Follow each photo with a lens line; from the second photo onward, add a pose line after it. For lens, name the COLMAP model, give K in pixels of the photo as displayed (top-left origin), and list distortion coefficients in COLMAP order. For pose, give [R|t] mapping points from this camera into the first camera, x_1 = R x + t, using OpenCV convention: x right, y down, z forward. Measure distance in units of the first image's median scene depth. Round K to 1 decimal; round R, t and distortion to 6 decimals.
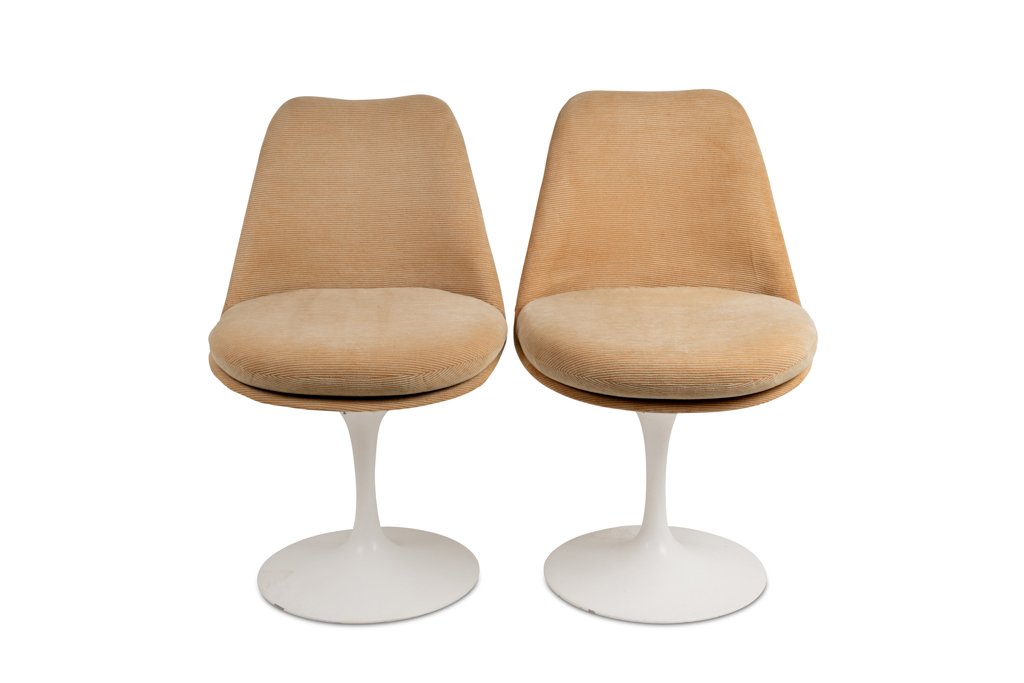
lens RADIAL K [[2054.4, 0, 507.6], [0, 2054.4, 344.2], [0, 0, 1]] dist [0.104672, 0.000000]
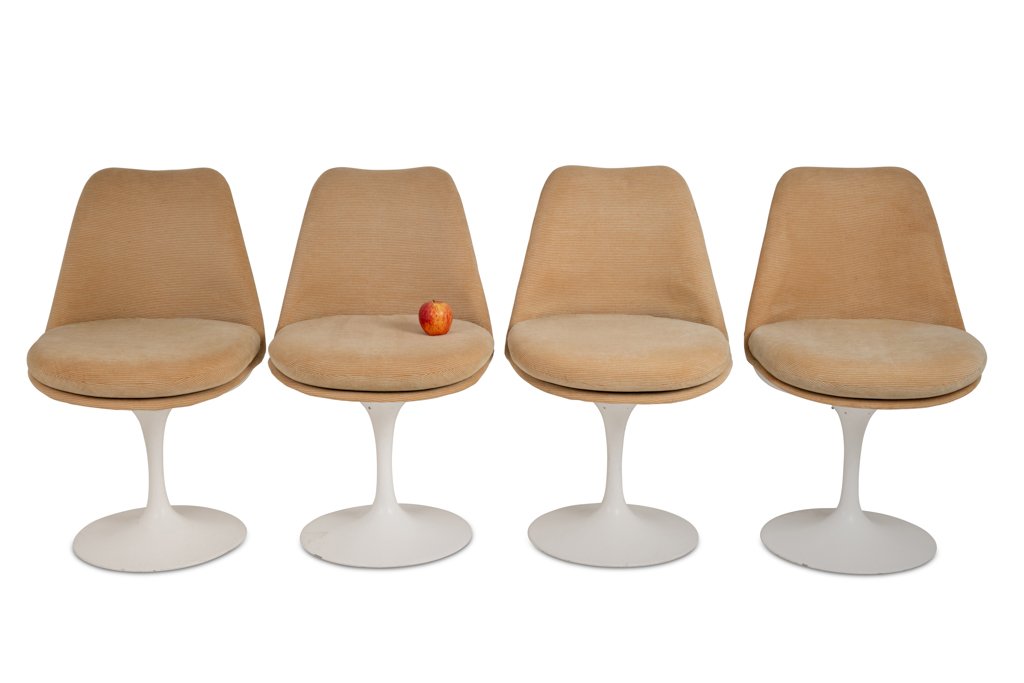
lens RADIAL K [[2054.4, 0, 508.5], [0, 2054.4, 350.2], [0, 0, 1]] dist [0.104672, 0.000000]
pose [[0.999967, 0.007465, 0.003352, 0.004516], [-0.007362, 0.999532, -0.029679, 0.034063], [-0.003572, 0.029653, 0.999554, -0.305578]]
